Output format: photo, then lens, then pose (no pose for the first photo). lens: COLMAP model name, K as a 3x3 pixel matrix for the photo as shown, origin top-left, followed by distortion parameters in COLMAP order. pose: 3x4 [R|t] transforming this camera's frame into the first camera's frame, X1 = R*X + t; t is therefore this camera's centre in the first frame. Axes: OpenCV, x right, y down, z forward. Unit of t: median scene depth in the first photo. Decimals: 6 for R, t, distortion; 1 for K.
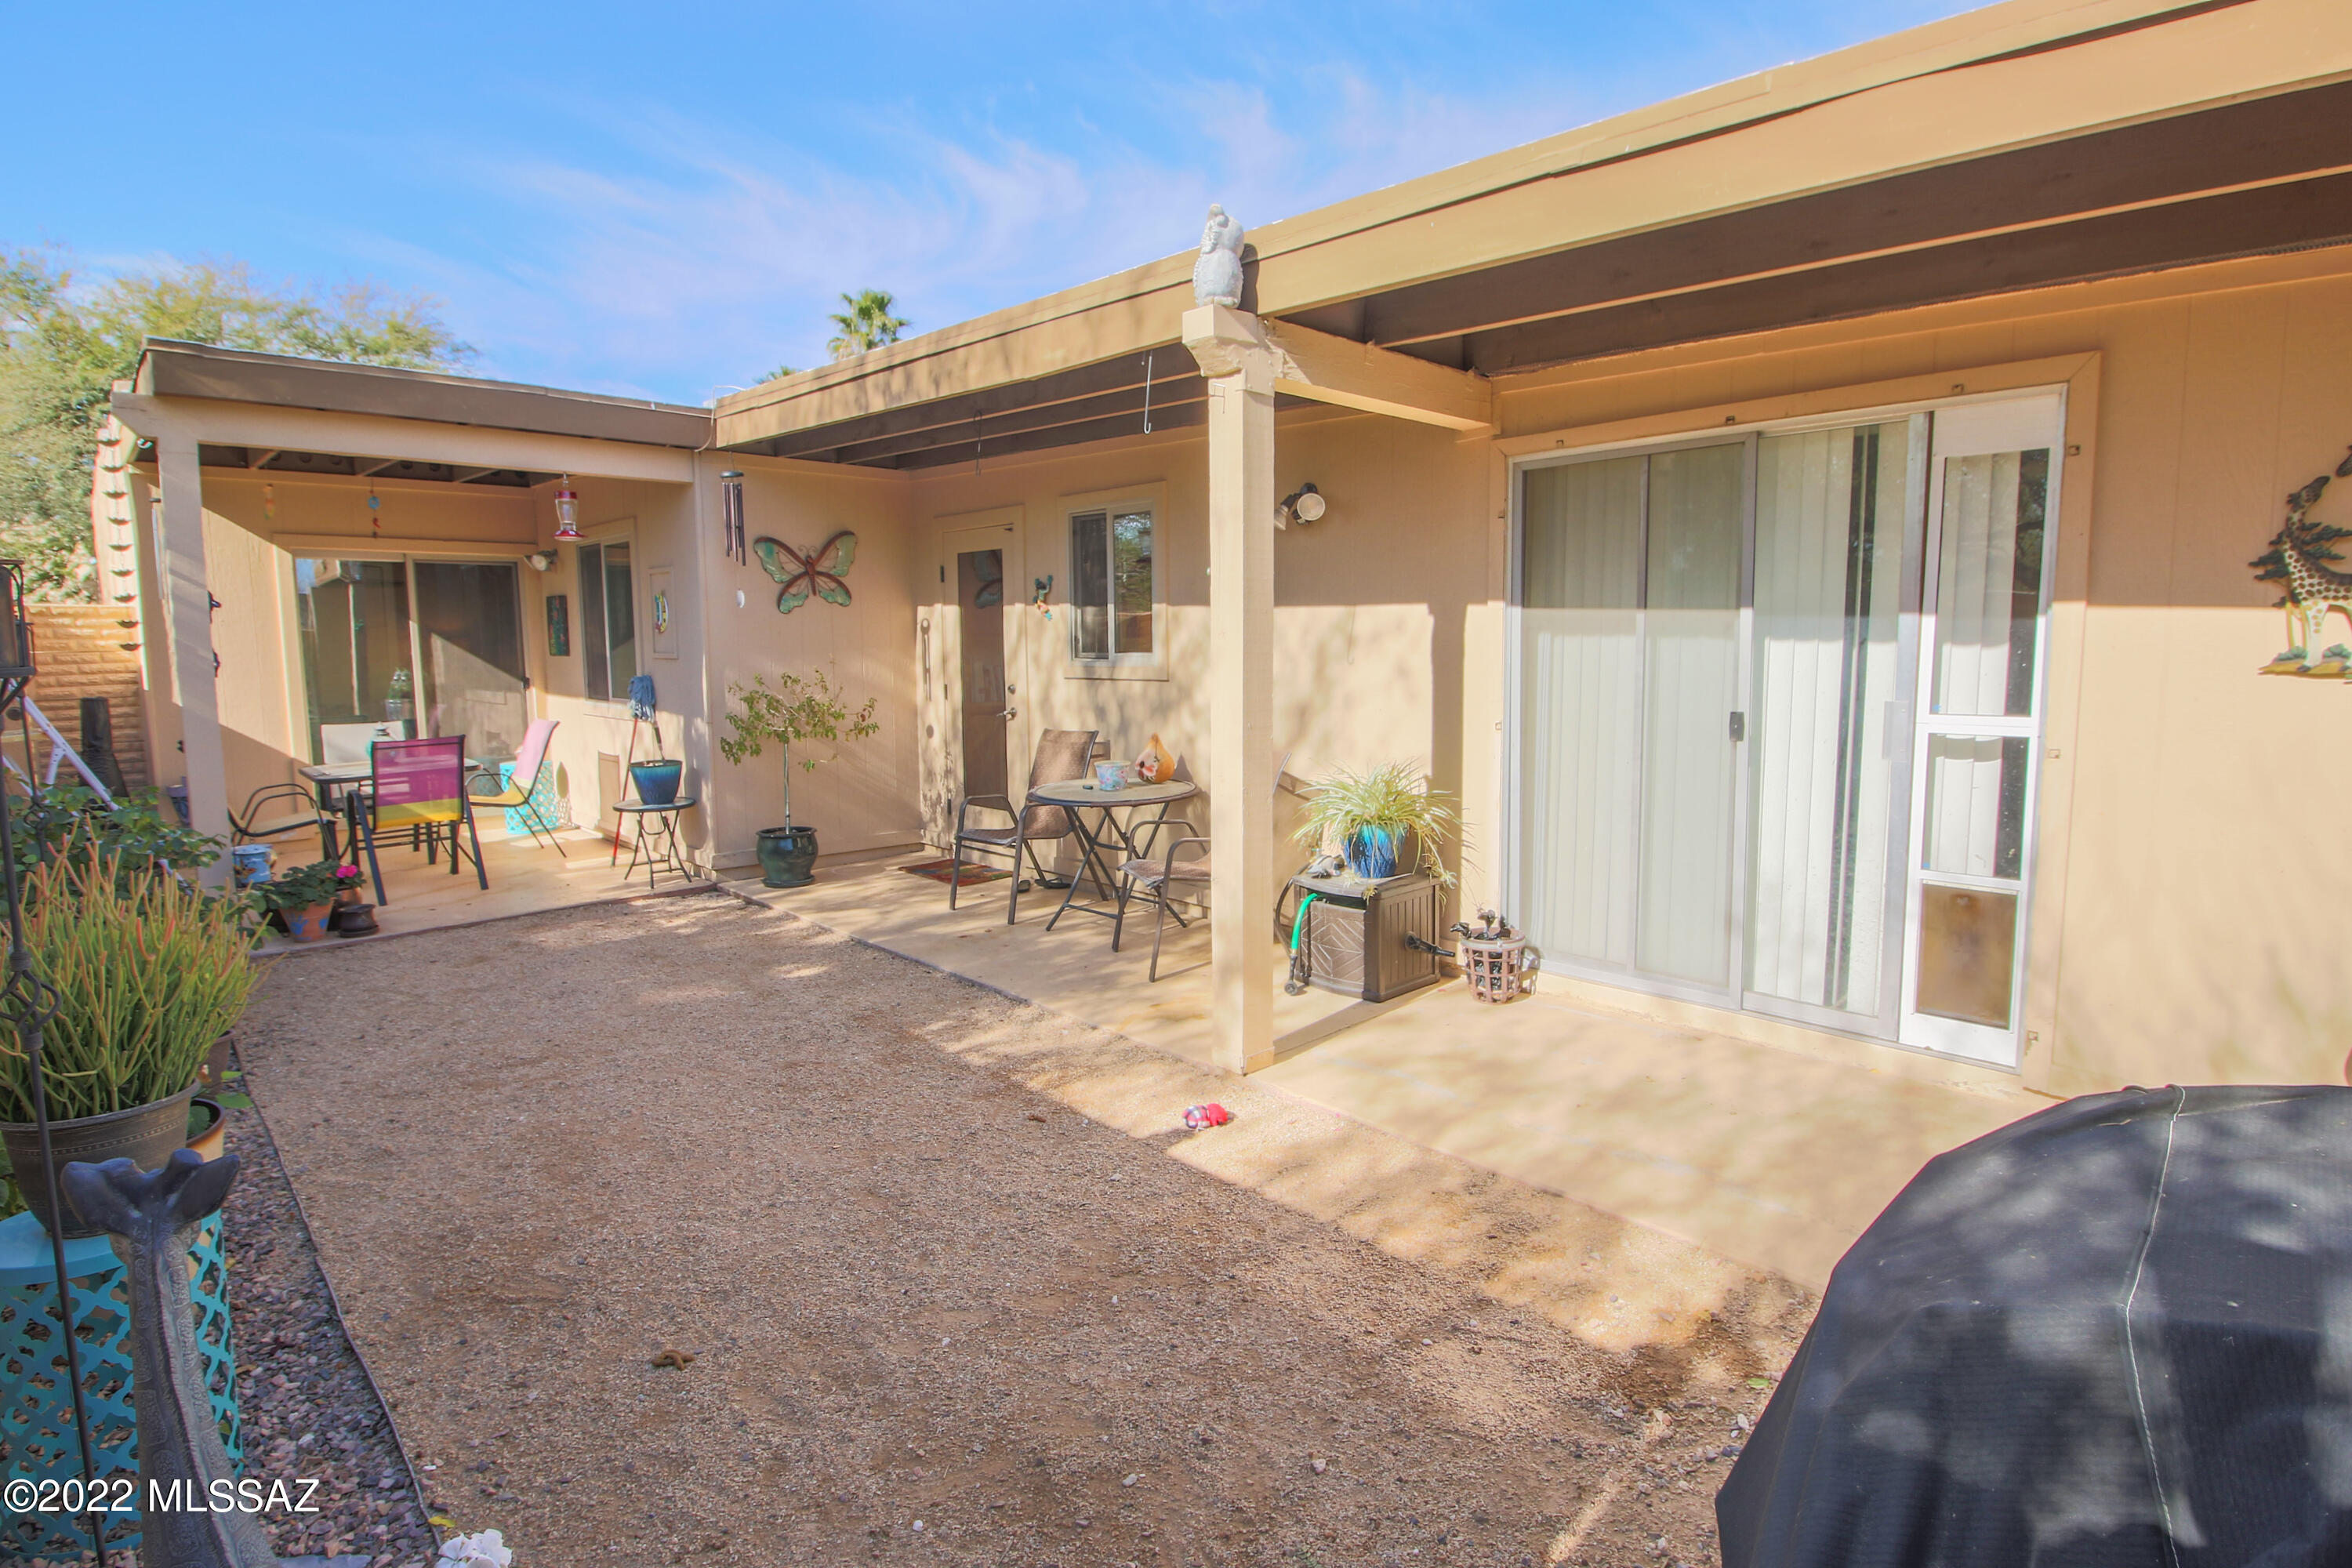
lens RADIAL K [[1197.6, 0, 1187.0], [0, 1197.6, 773.9], [0, 0, 1]] dist [0.003281, -0.015353]
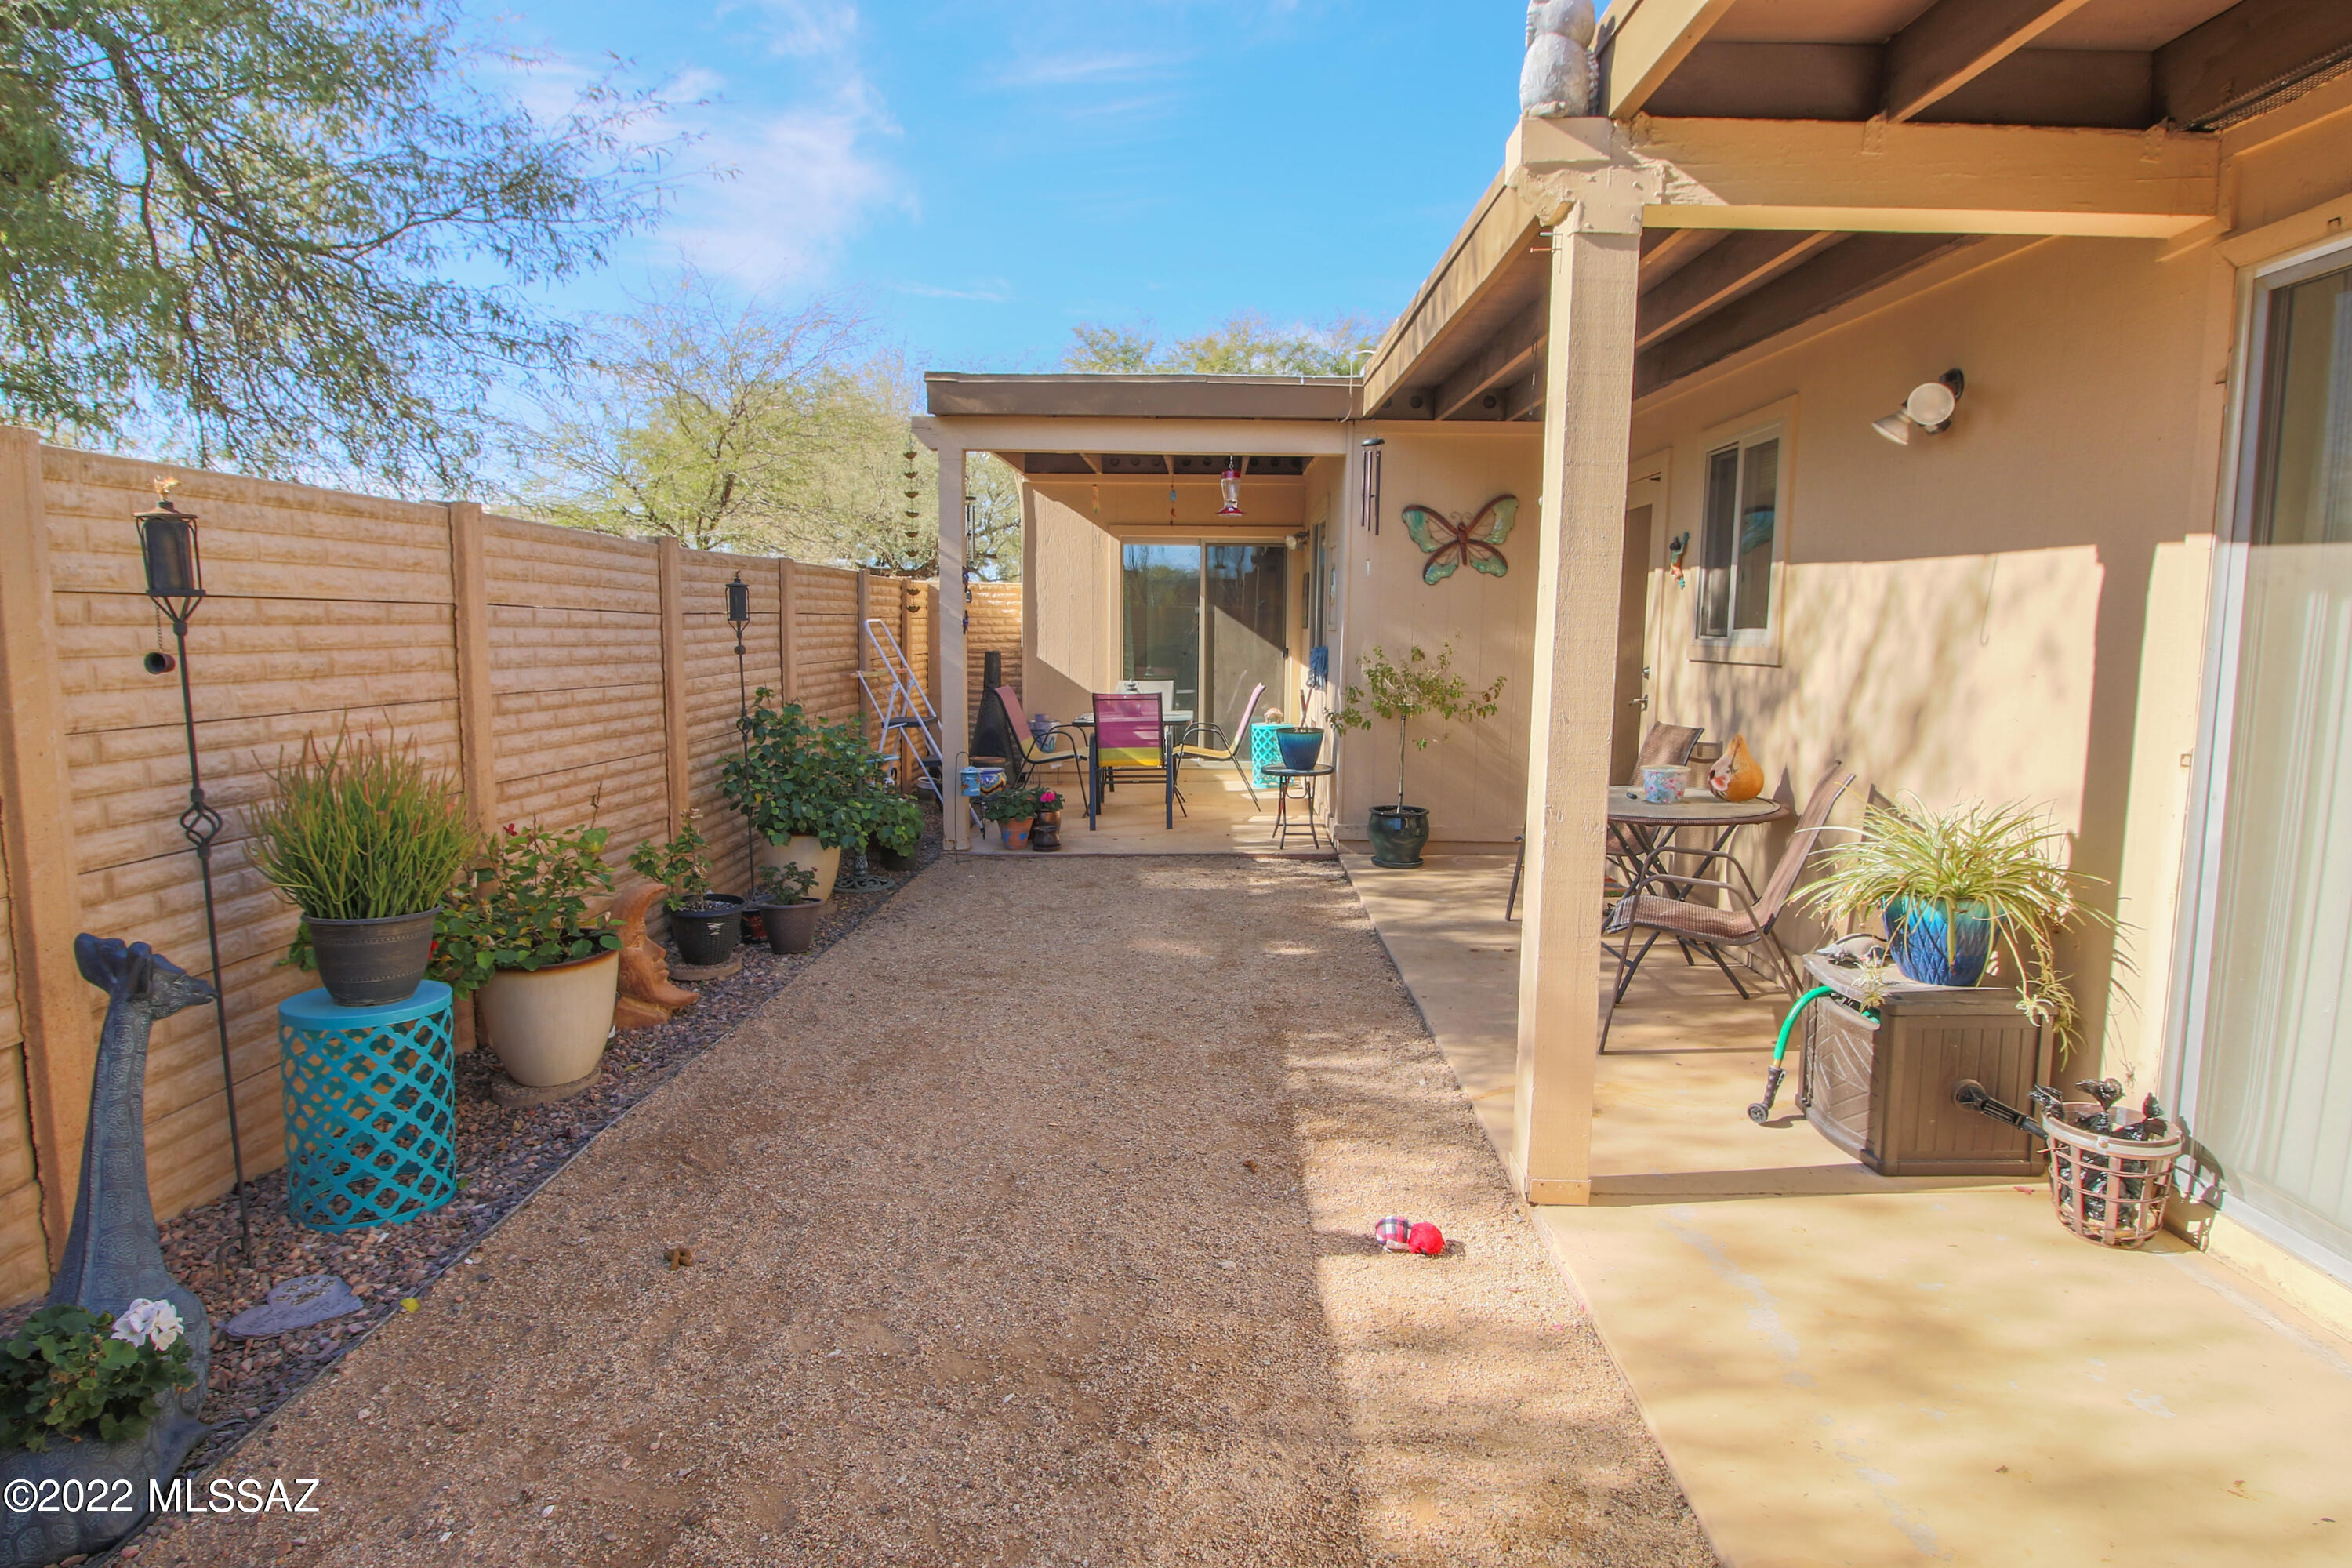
lens RADIAL K [[1197.6, 0, 1187.0], [0, 1197.6, 773.9], [0, 0, 1]] dist [0.003281, -0.015353]
pose [[0.718640, 0.099183, -0.688273, 0.307227], [-0.092264, 0.994625, 0.046995, -0.016261], [0.689234, 0.029731, 0.723928, 0.275649]]
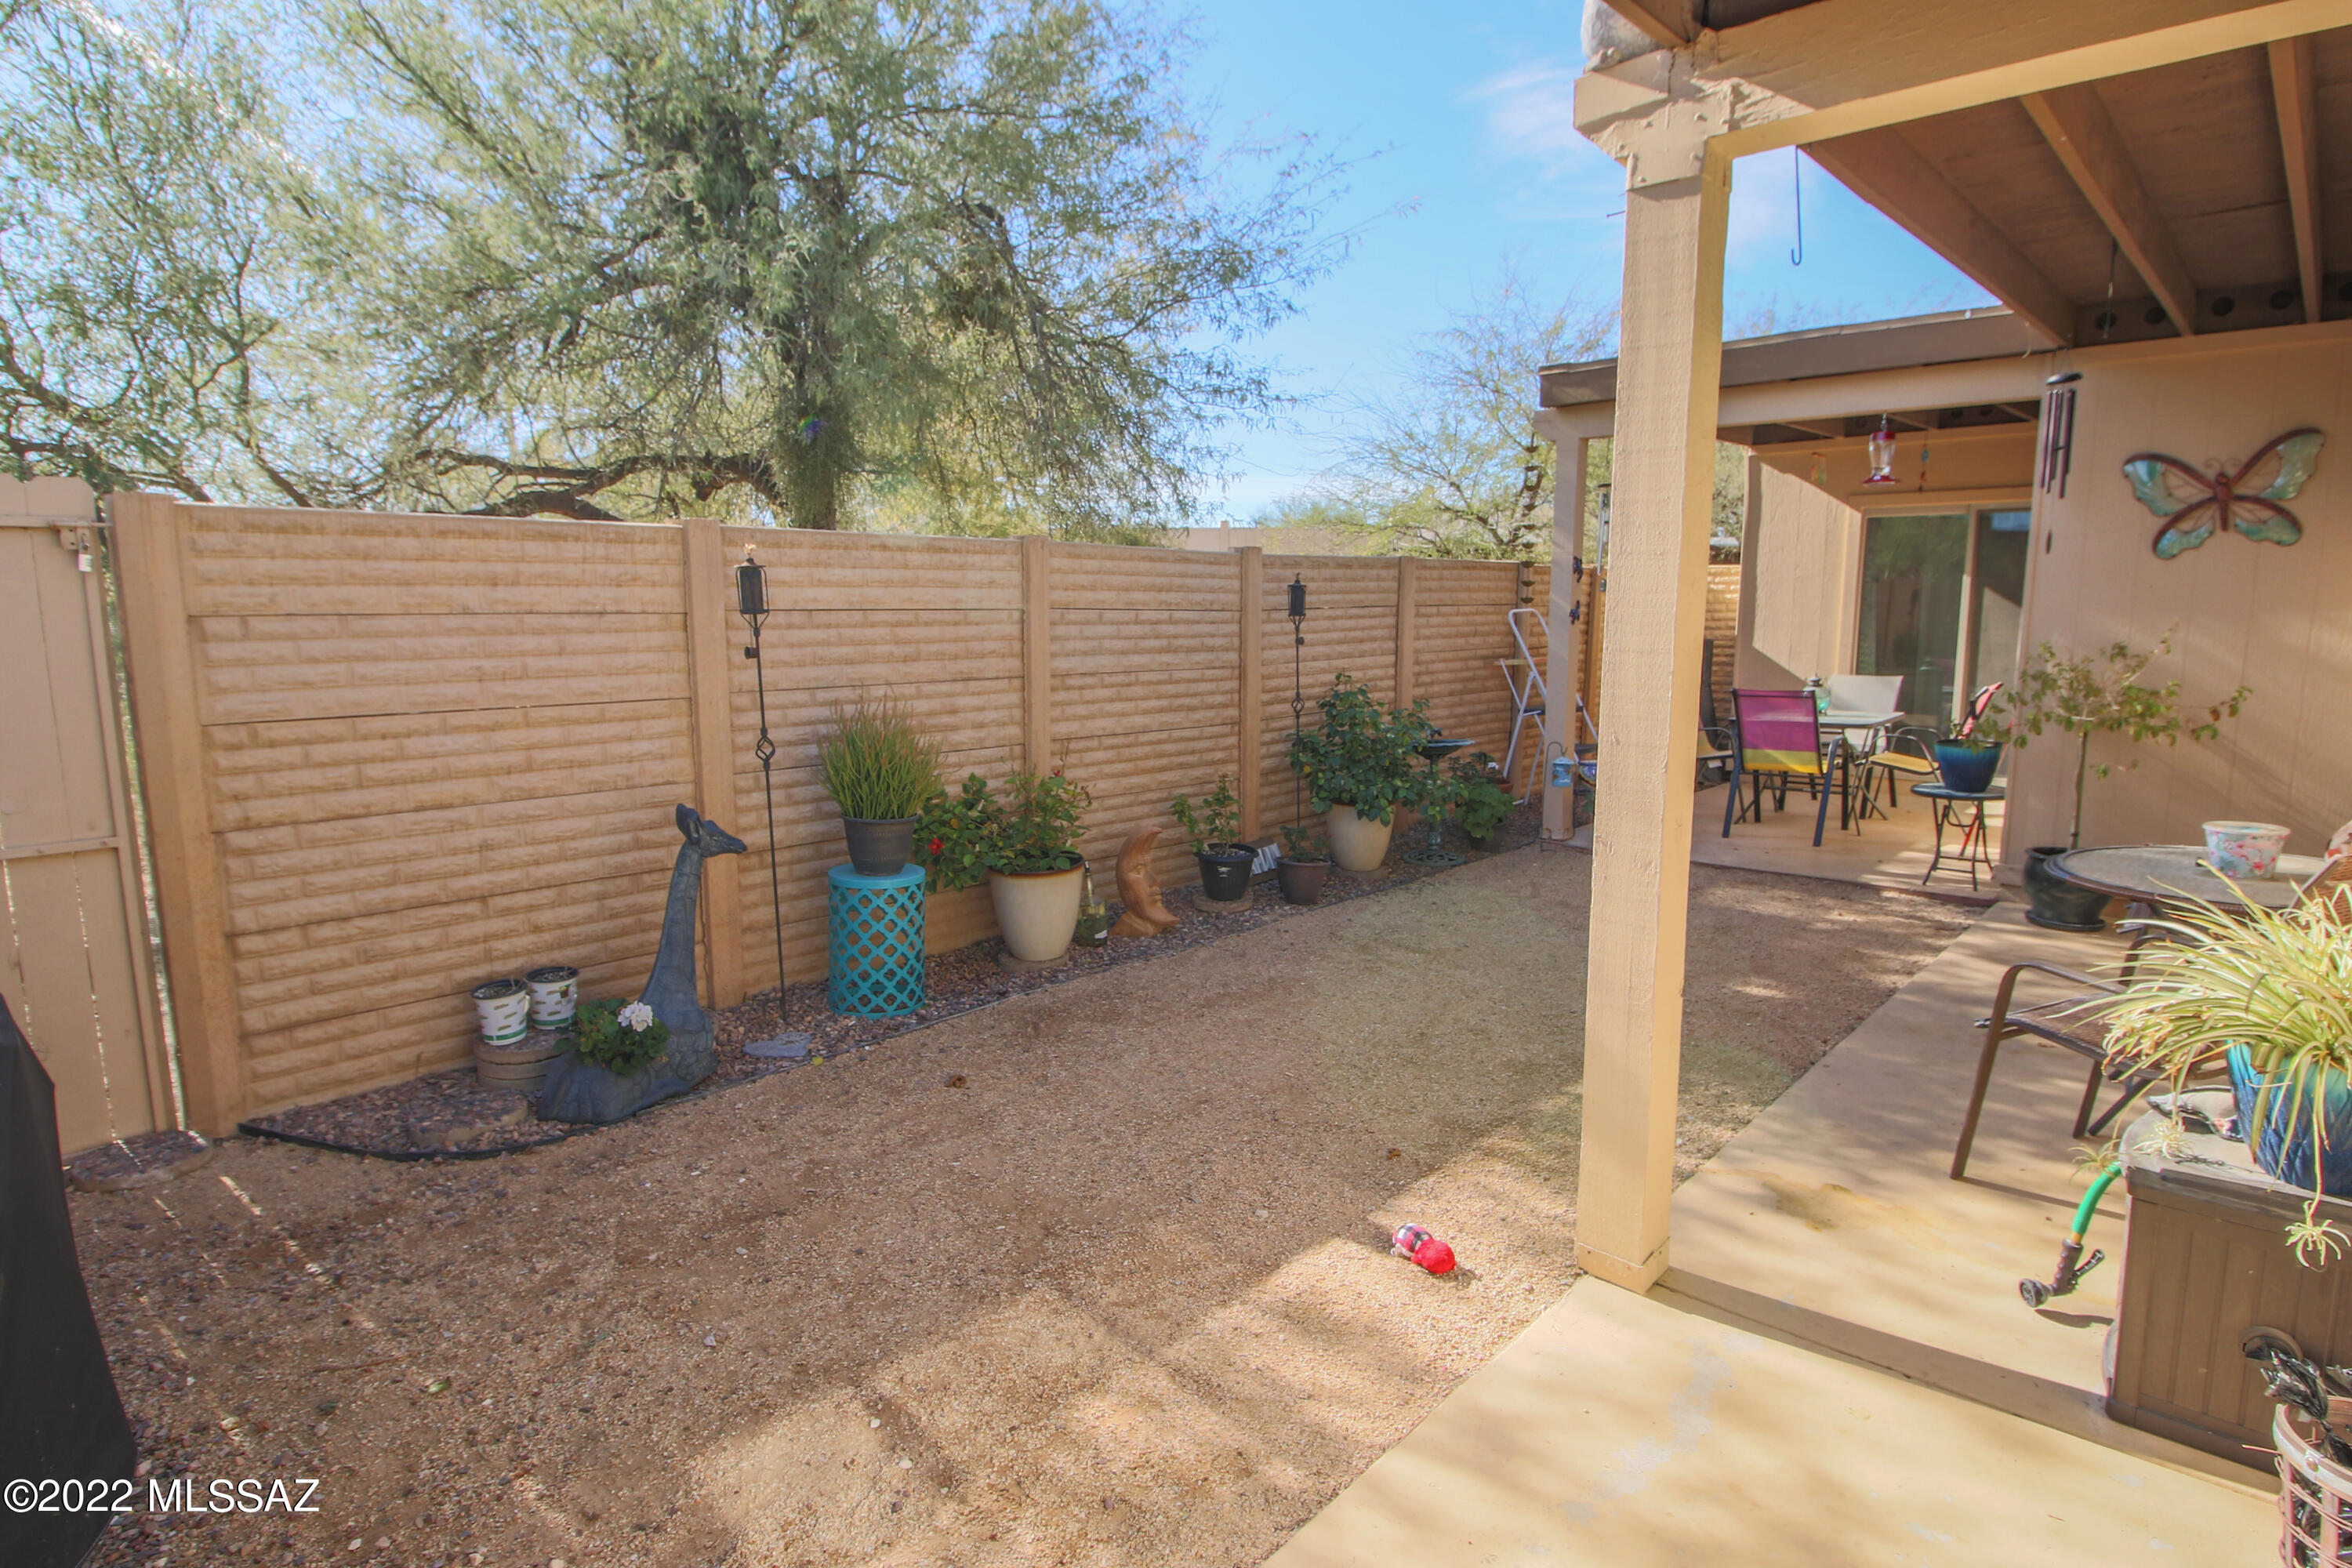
lens RADIAL K [[1198.7, 0, 1195.3], [0, 1198.7, 777.2], [0, 0, 1]] dist [0.003158, -0.014615]
pose [[0.069736, 0.150601, -0.986132, 0.531273], [-0.109338, 0.983737, 0.142504, -0.069020], [0.991555, 0.097885, 0.085069, 0.591424]]
